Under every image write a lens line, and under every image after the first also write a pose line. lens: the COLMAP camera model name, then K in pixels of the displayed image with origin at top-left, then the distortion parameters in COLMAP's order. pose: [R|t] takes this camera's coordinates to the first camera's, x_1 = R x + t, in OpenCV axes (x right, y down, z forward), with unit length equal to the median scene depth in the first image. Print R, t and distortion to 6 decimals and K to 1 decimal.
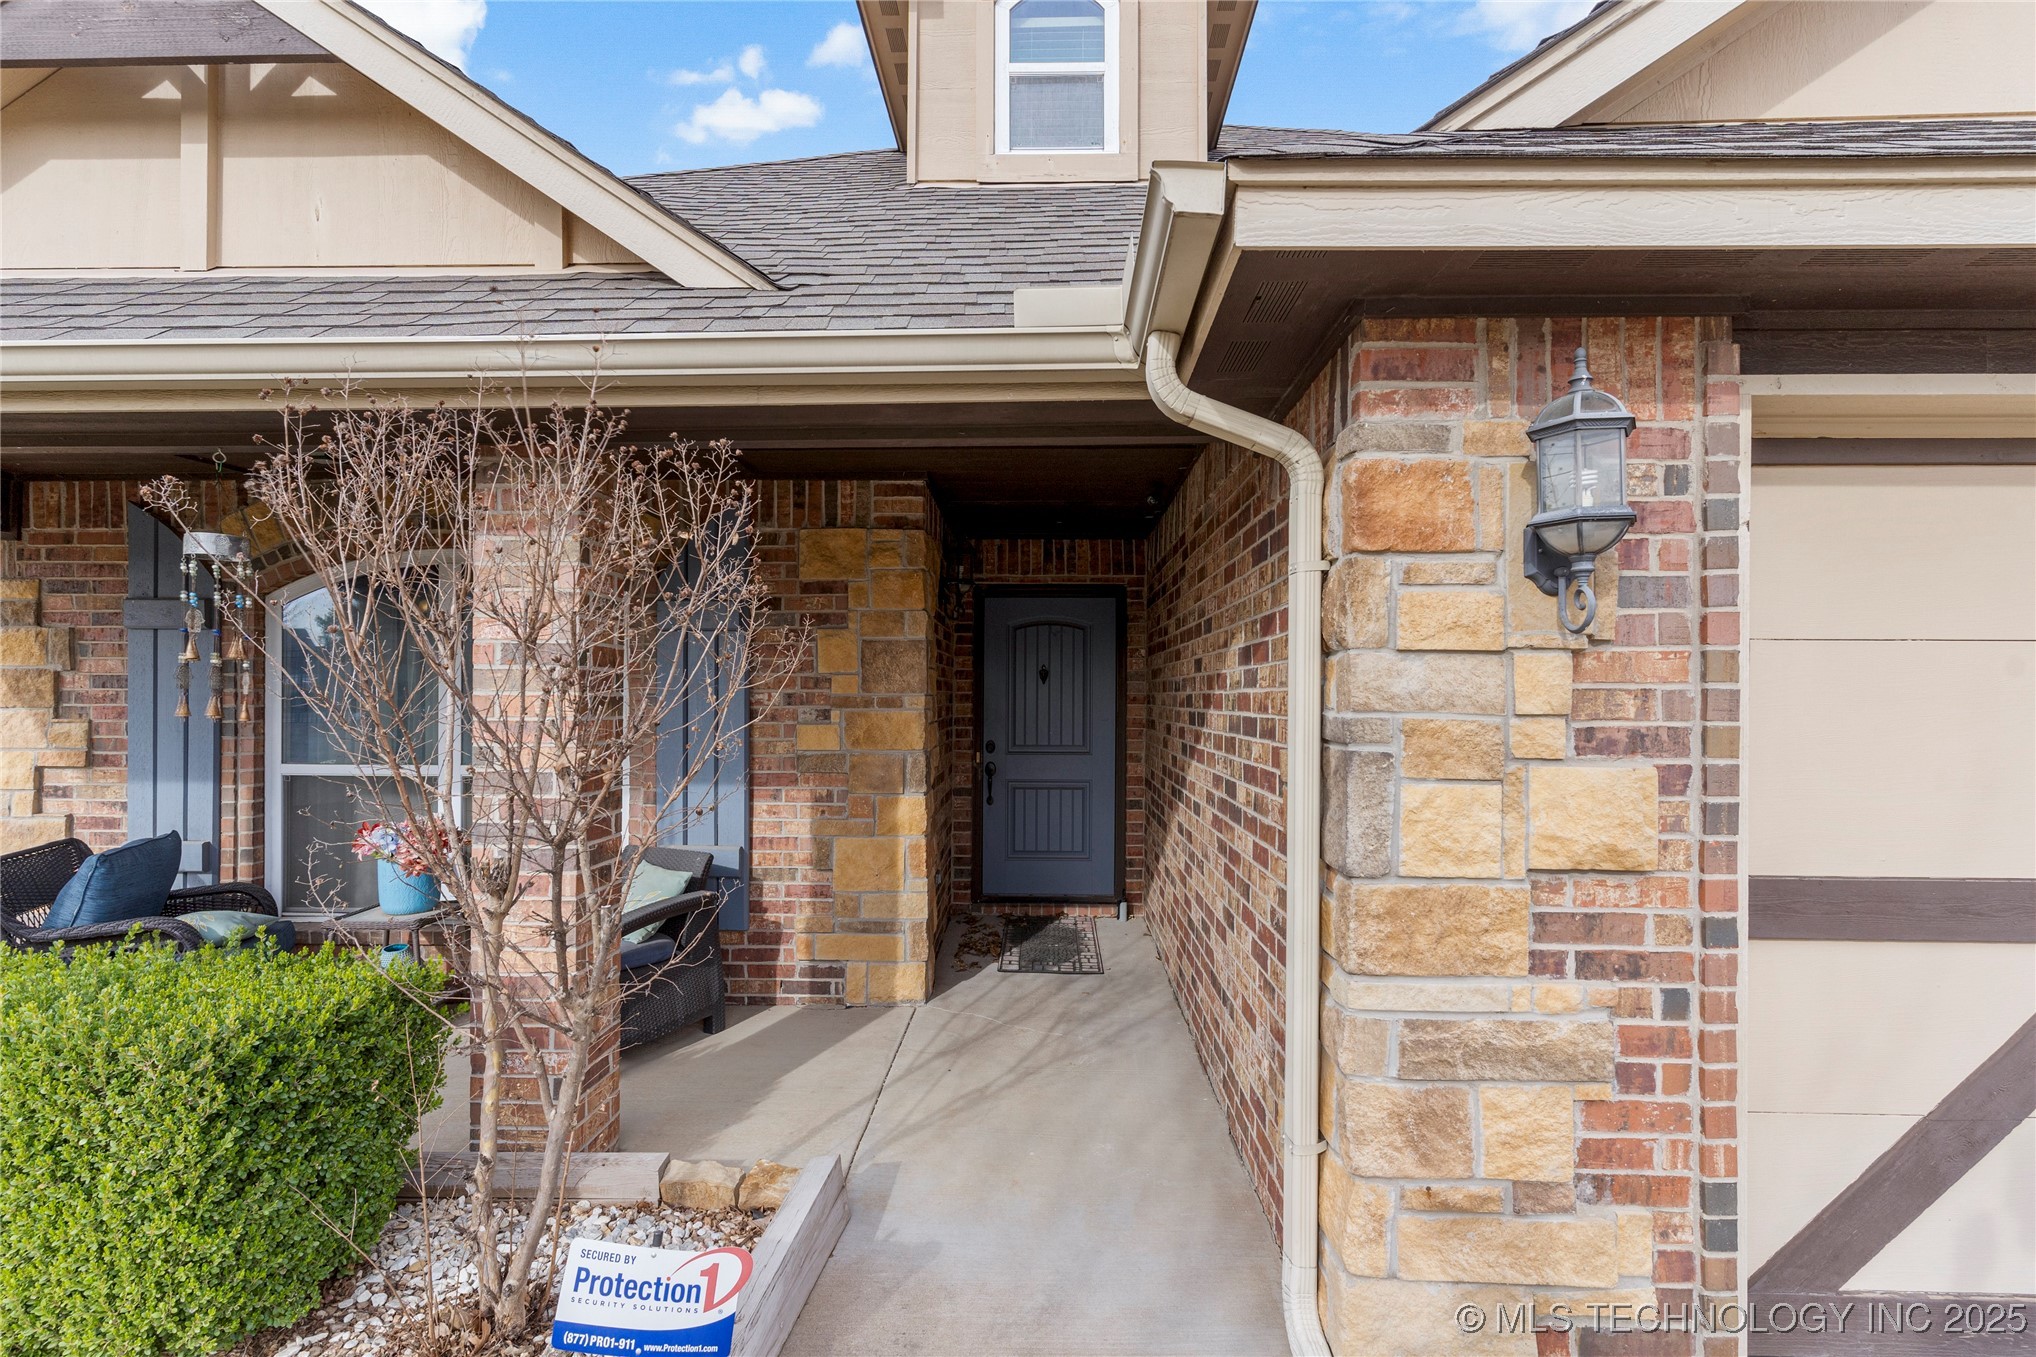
lens RADIAL K [[980.8, 0, 1014.4], [0, 980.8, 690.9], [0, 0, 1]] dist [0.000935, 0.000035]
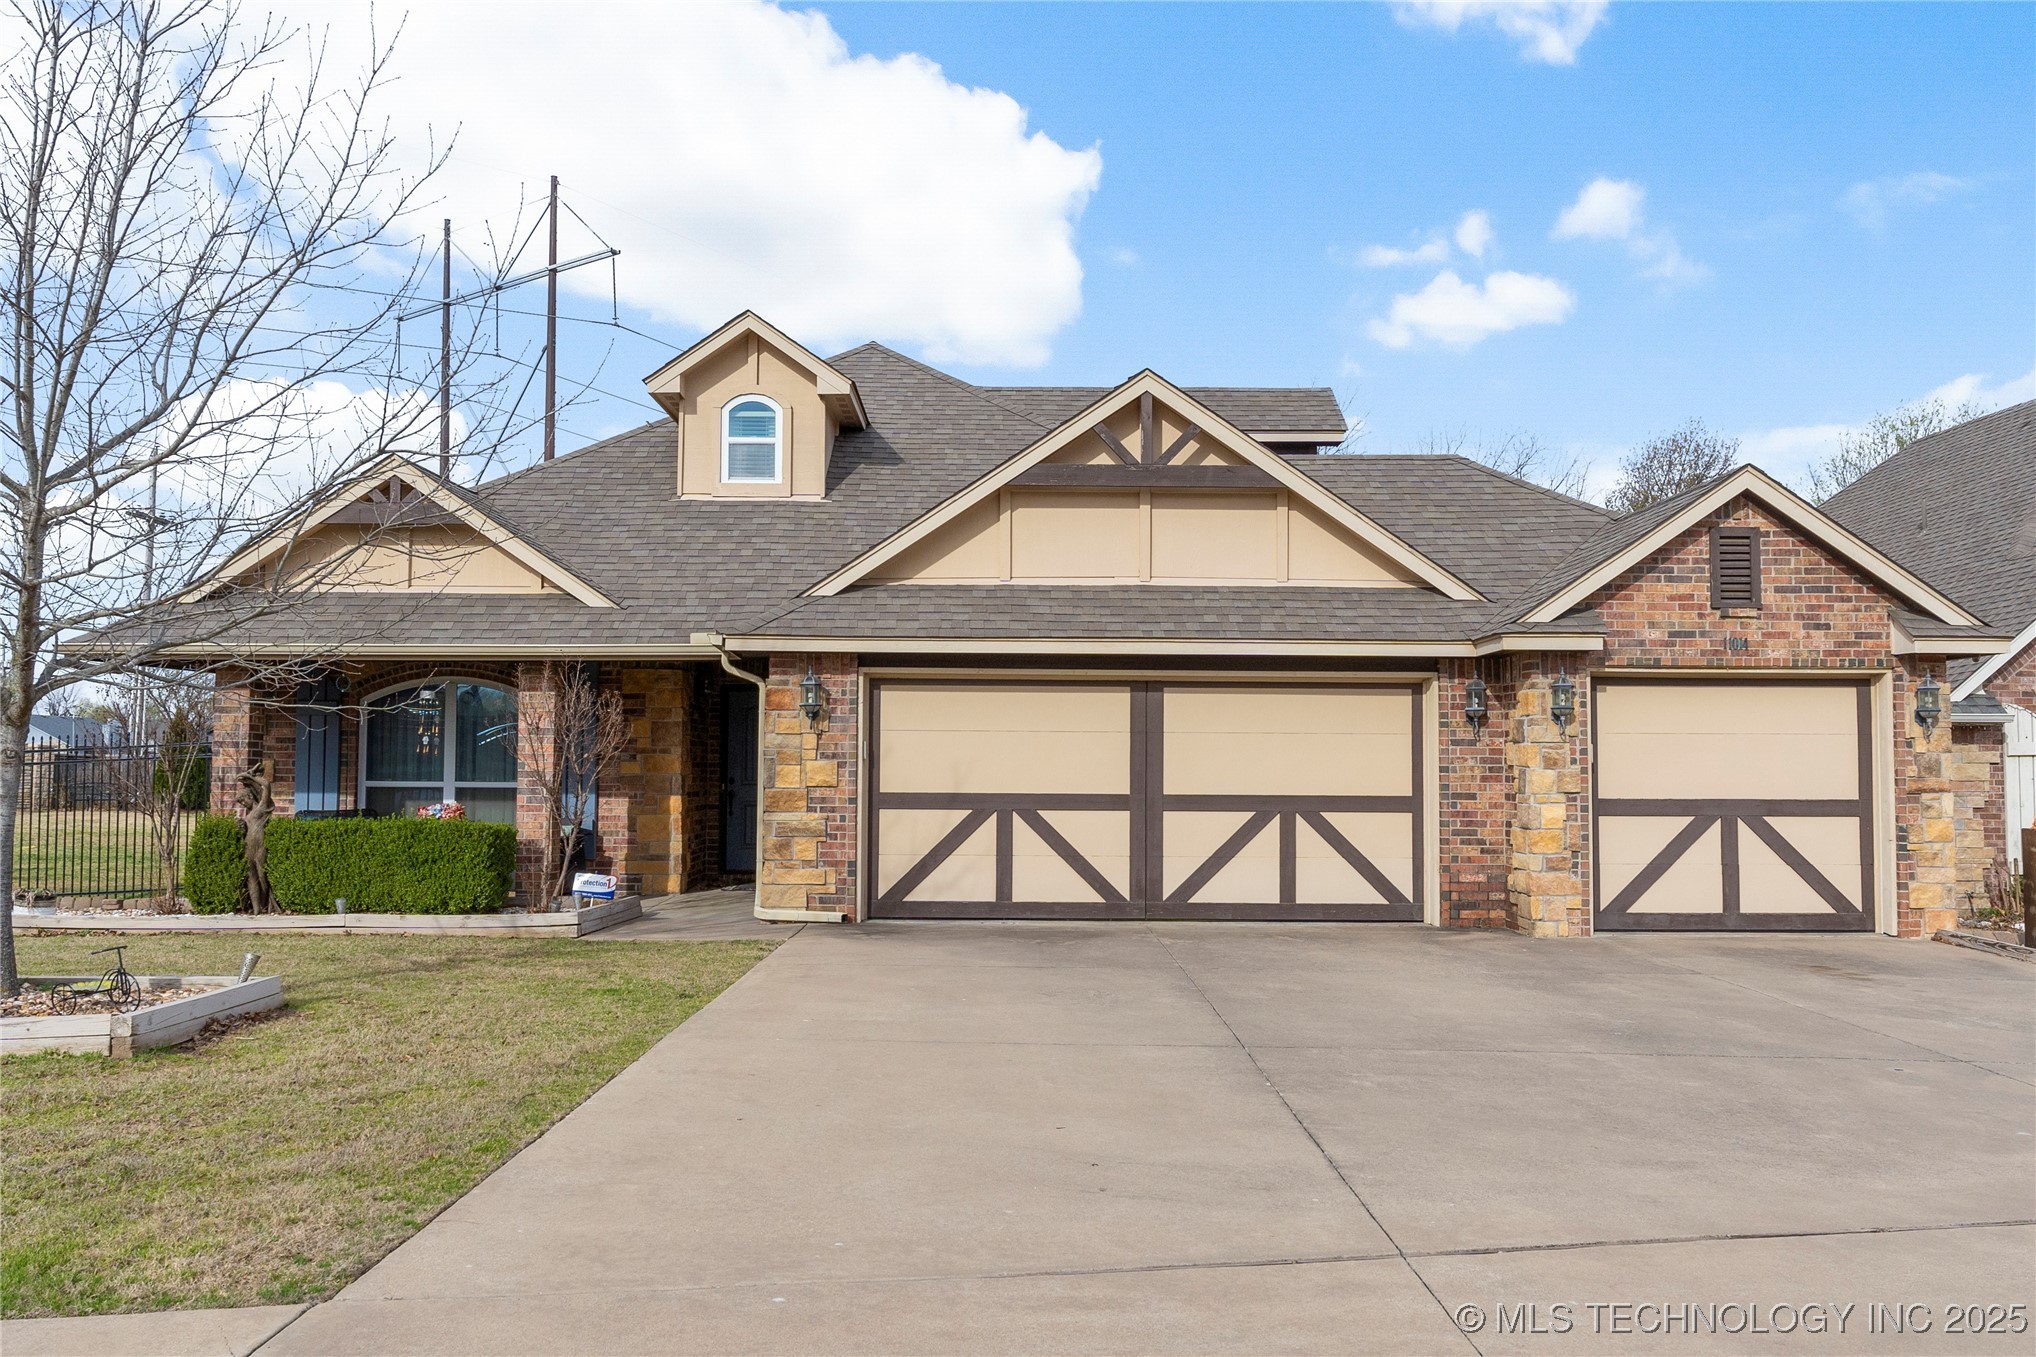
lens RADIAL K [[1677.2, 0, 1009.9], [0, 1677.2, 690.3], [0, 0, 1]] dist [-0.013191, 0.002926]
pose [[0.999213, 0.003223, 0.039536, 0.469239], [-0.001575, 0.999131, -0.041644, 0.029715], [-0.039636, 0.041549, 0.998350, -2.621749]]
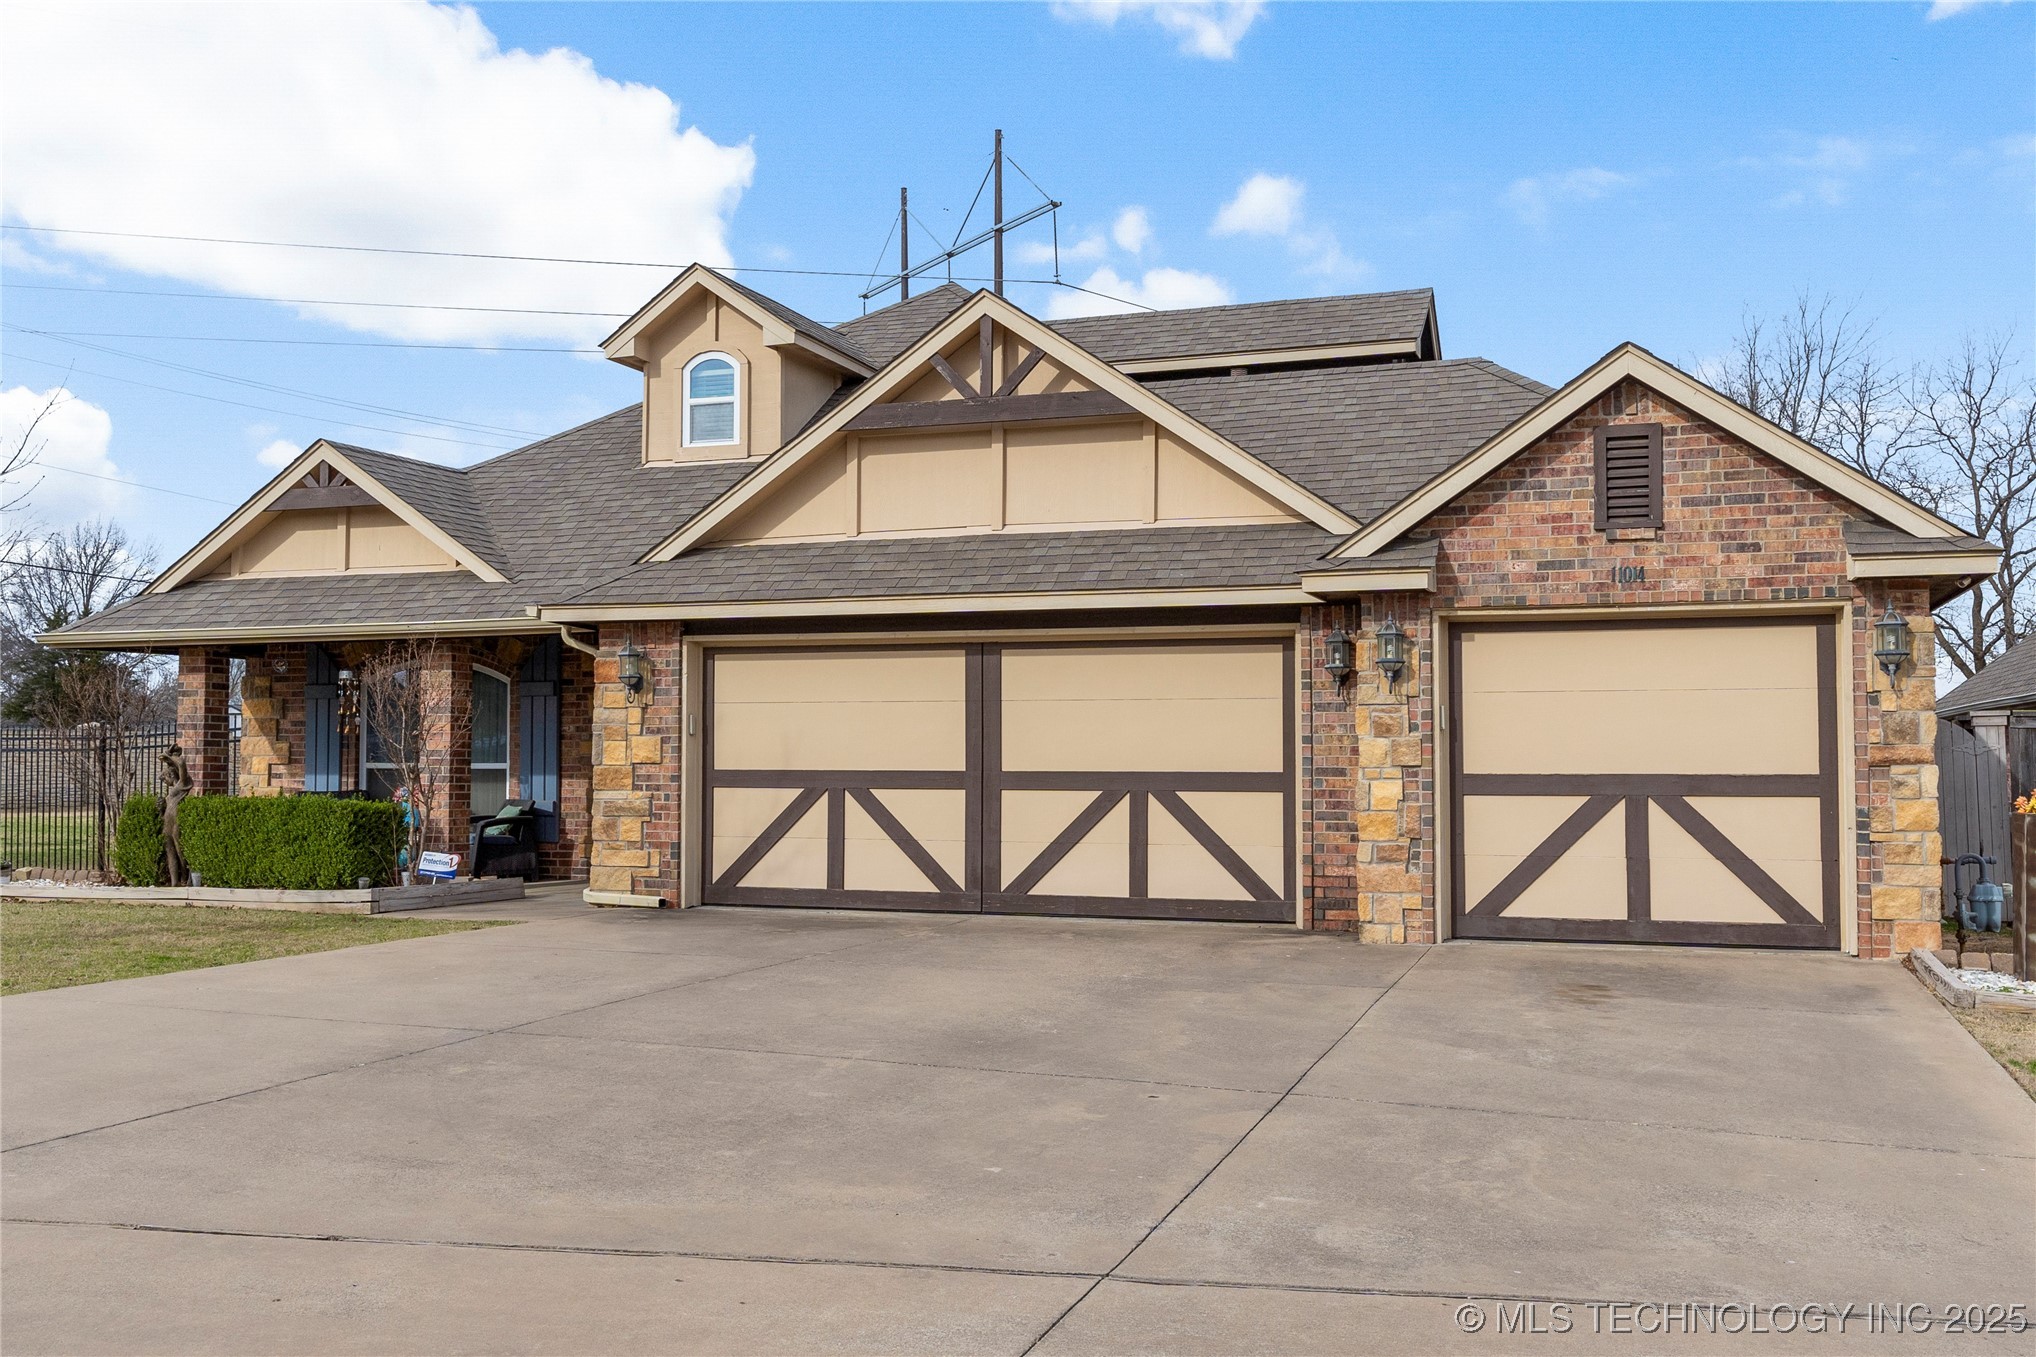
lens RADIAL K [[1873.7, 0, 1018.4], [0, 1873.7, 677.1], [0, 0, 1]] dist [-0.009551, 0.000000]
pose [[0.952732, -0.016704, -0.303353, 1.826099], [0.004090, 0.999102, -0.042170, 0.068455], [0.303785, 0.038936, 0.951945, -2.428816]]
